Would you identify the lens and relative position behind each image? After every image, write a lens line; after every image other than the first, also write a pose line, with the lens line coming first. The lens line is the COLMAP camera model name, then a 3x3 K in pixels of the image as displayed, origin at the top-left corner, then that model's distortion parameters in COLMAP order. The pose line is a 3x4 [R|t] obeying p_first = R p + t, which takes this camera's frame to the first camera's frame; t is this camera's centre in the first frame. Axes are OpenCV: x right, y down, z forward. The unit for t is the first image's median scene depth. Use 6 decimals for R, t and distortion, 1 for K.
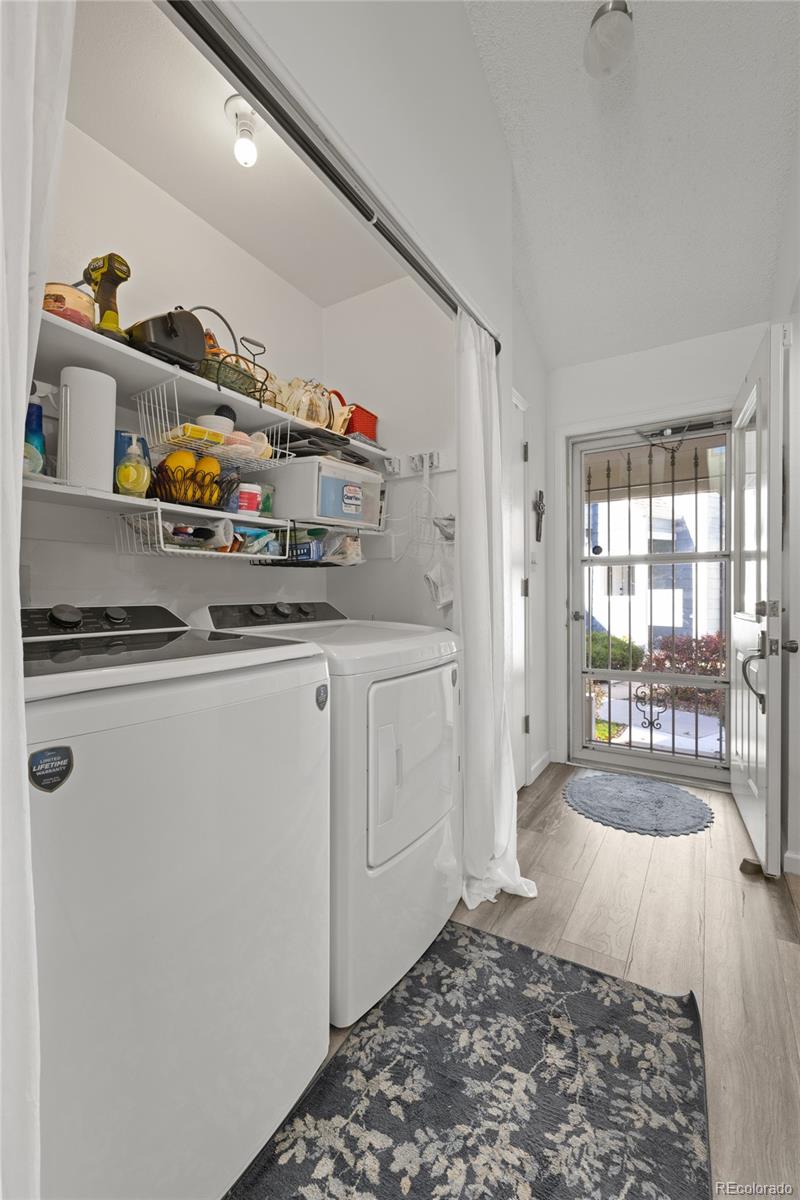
lens RADIAL K [[508.2, 0, 396.0], [0, 508.2, 601.8], [0, 0, 1]] dist [-0.000900, -0.000009]
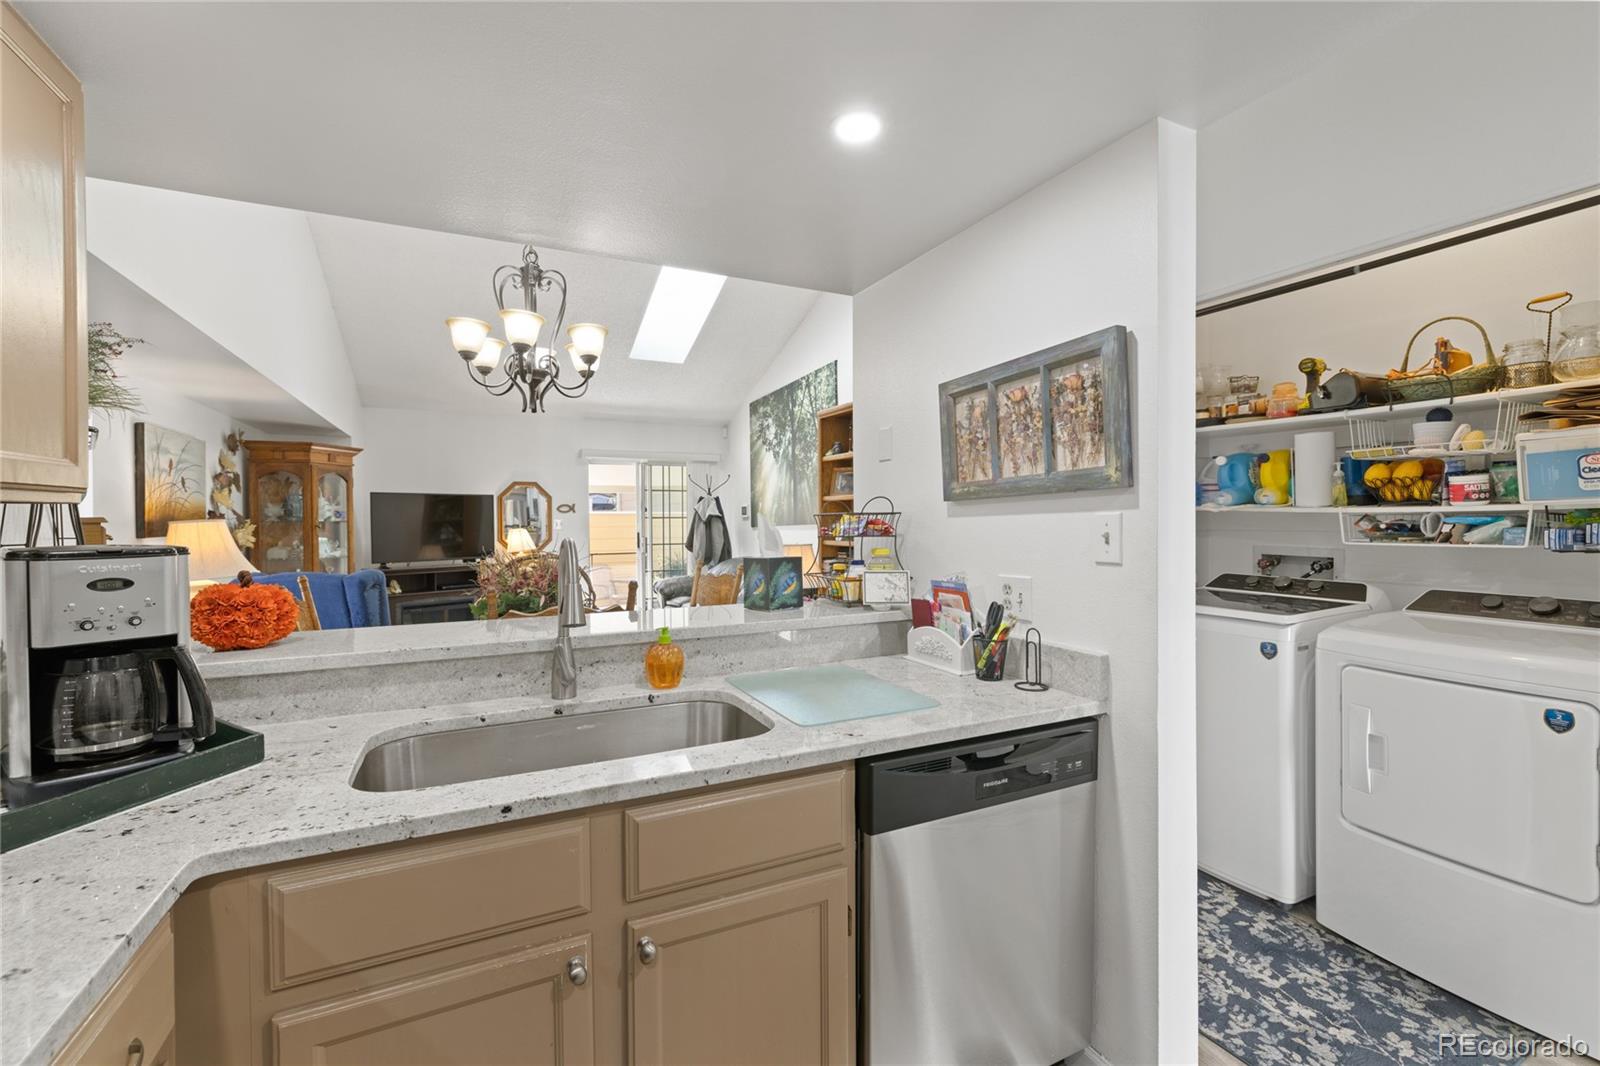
lens RADIAL K [[673.5, 0, 789.0], [0, 673.5, 523.8], [0, 0, 1]] dist [0.000345, 0.000146]
pose [[-0.547109, 0.016840, -0.836892, 1.312568], [-0.007780, 0.999652, 0.025201, -0.131790], [0.837025, 0.020299, -0.546788, 0.508783]]
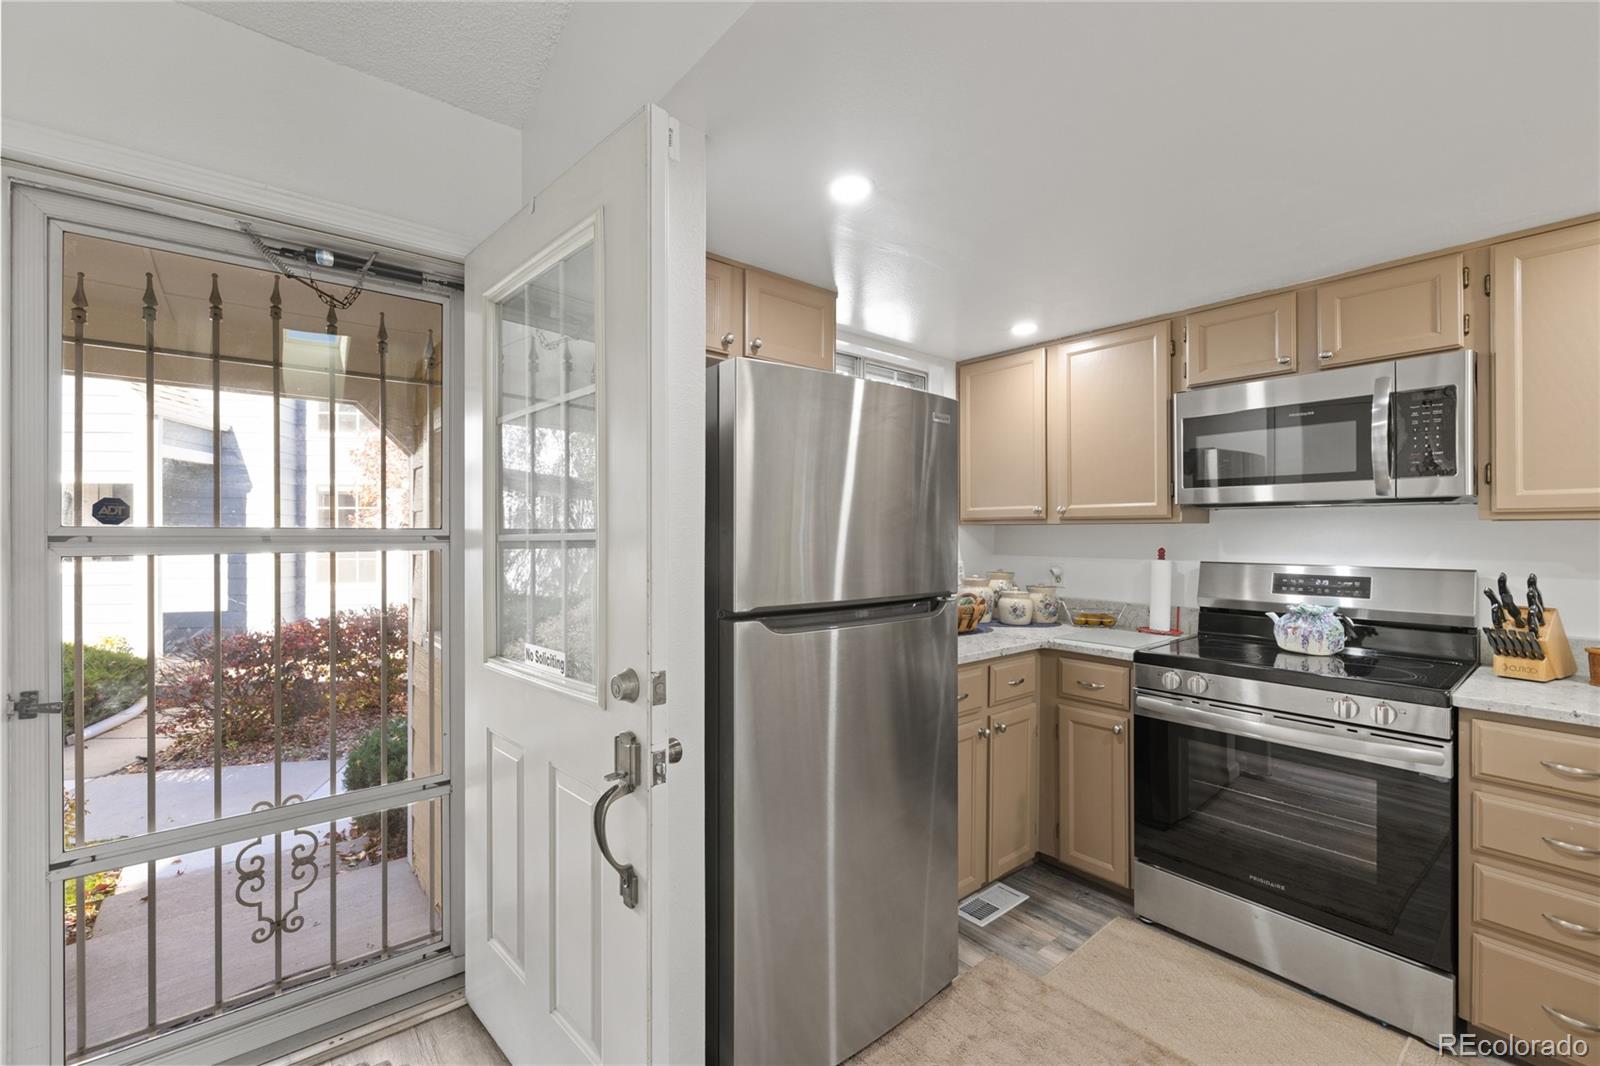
lens RADIAL K [[667.2, 0, 790.8], [0, 667.2, 534.2], [0, 0, 1]] dist [0.000629, 0.000151]
pose [[0.324459, 0.007198, 0.945872, 0.173441], [0.014249, 0.999820, -0.012497, -0.118352], [-0.945793, 0.017532, 0.324298, 0.640717]]
